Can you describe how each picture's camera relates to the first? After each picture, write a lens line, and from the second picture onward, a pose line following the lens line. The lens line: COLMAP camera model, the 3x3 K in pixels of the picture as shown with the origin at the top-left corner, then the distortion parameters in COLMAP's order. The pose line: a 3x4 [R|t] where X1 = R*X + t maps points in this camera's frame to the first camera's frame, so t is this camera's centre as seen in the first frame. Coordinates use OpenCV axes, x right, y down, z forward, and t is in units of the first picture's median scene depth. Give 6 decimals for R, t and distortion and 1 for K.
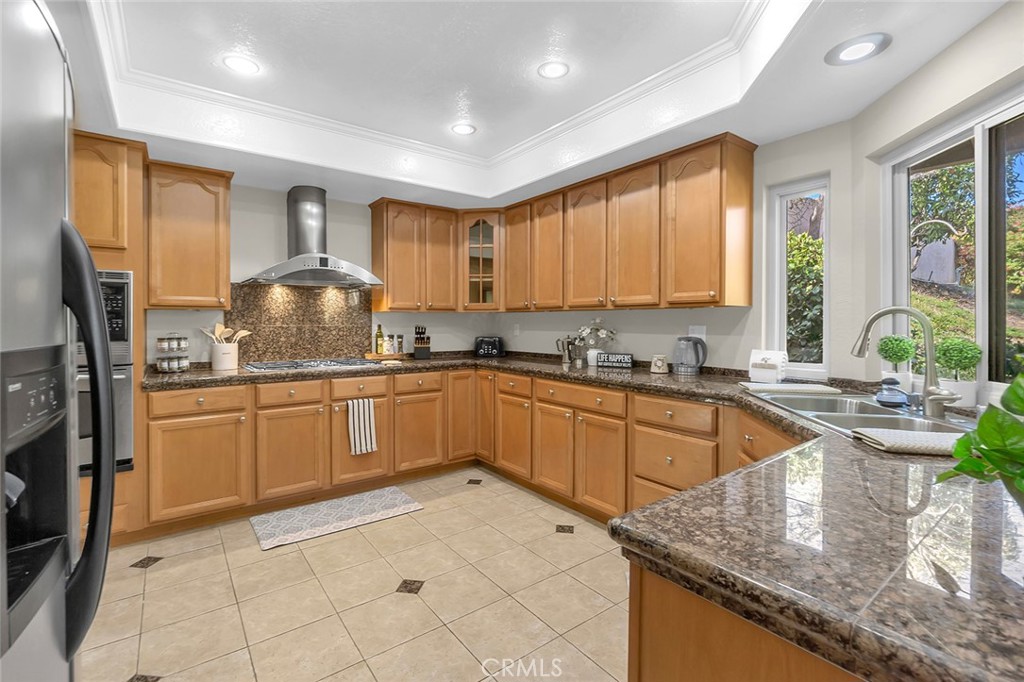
lens RADIAL K [[456.5, 0, 511.7], [0, 456.5, 324.1], [0, 0, 1]] dist [-0.000246, -0.000037]
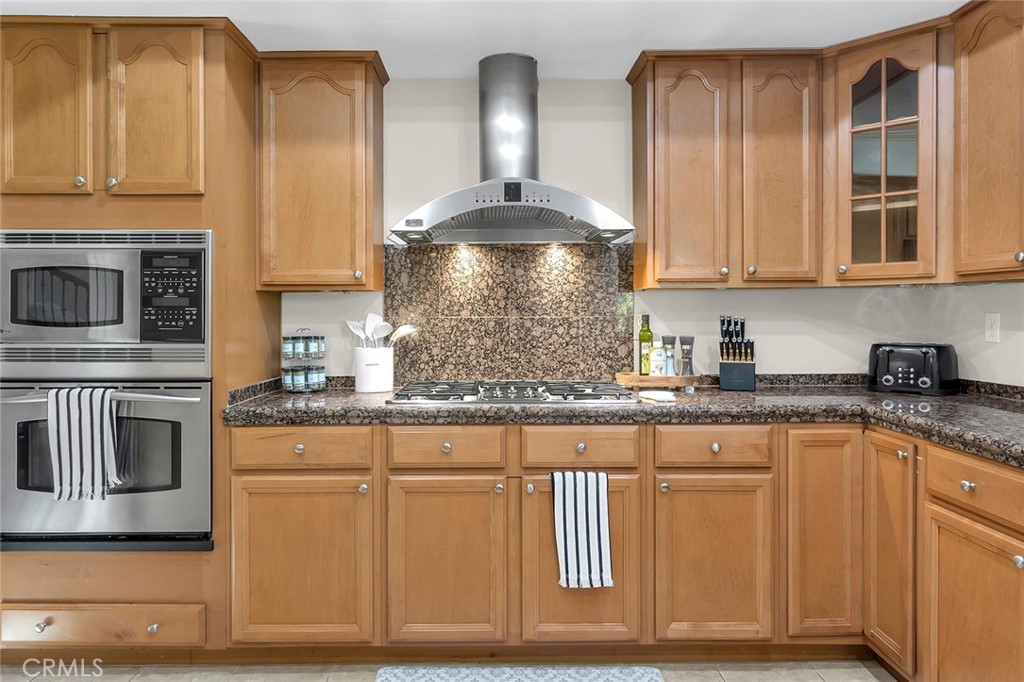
lens RADIAL K [[654.9, 0, 510.4], [0, 654.9, 315.1], [0, 0, 1]] dist [-0.004728, 0.001150]
pose [[0.801979, 0.000604, -0.597351, 0.016765], [0.001512, 0.999994, 0.003041, -0.001471], [0.597350, -0.003342, 0.801974, 0.366616]]
